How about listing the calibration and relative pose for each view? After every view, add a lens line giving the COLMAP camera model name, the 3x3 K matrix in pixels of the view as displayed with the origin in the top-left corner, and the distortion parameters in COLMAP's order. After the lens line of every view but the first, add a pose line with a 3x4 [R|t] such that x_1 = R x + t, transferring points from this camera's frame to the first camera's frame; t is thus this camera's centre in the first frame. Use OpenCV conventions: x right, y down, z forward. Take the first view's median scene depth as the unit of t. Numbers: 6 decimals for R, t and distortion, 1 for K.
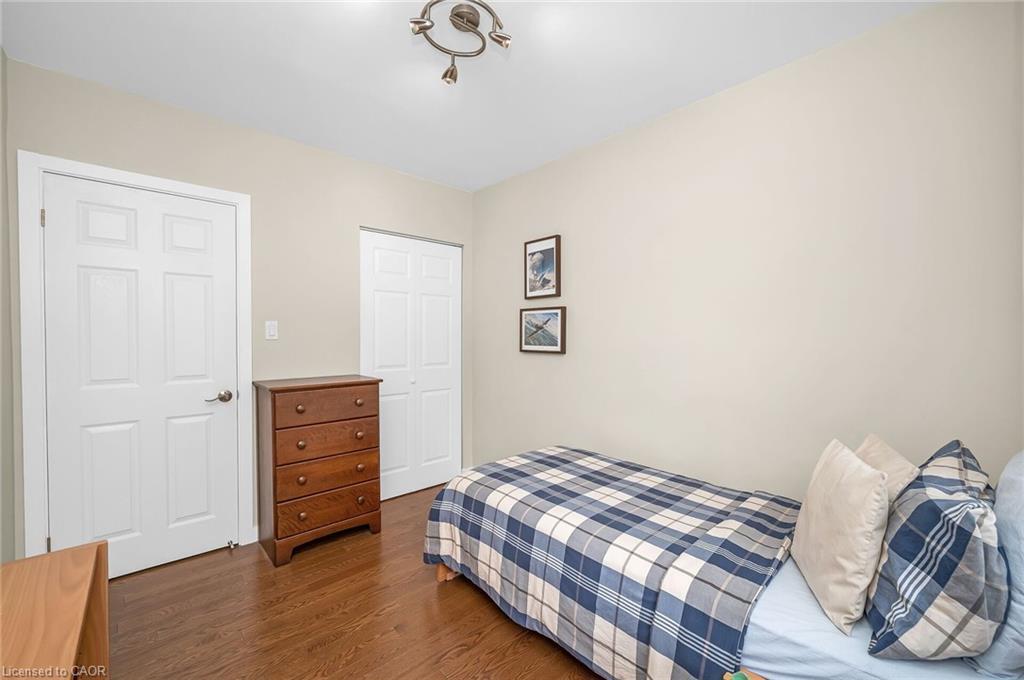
lens RADIAL K [[409.4, 0, 512.5], [0, 409.4, 341.1], [0, 0, 1]] dist [-0.002211, -0.000260]
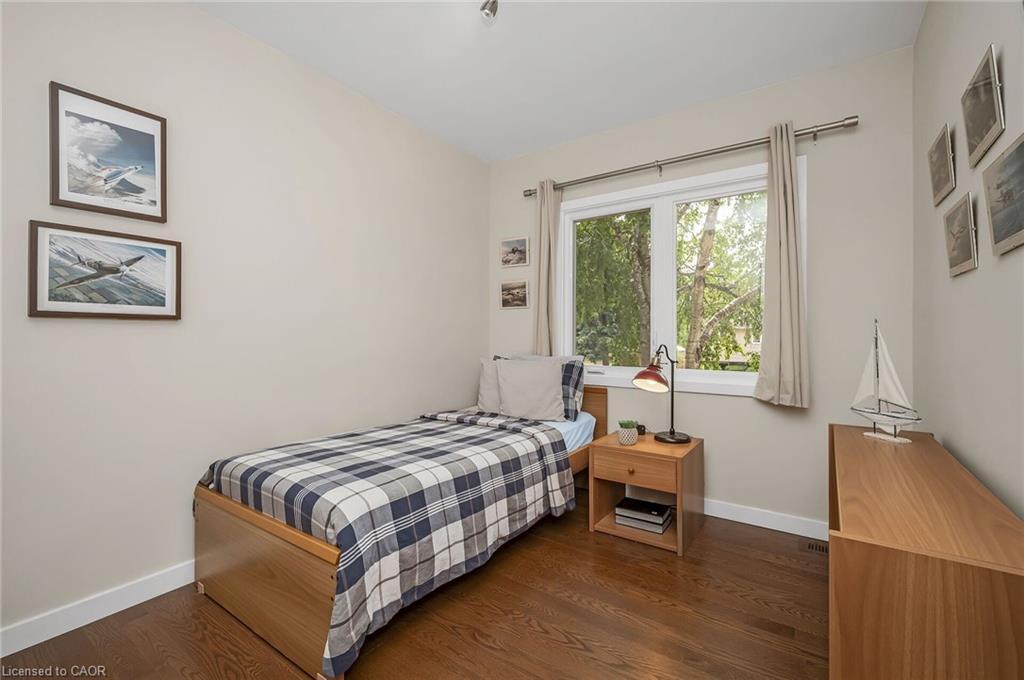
lens RADIAL K [[430.1, 0, 520.3], [0, 430.1, 331.5], [0, 0, 1]] dist [-0.001601, -0.000227]
pose [[-0.209610, 0.003552, 0.977779, -0.598924], [0.006641, 0.999976, -0.002209, 0.052683], [-0.977763, 0.006031, -0.209628, 0.623613]]
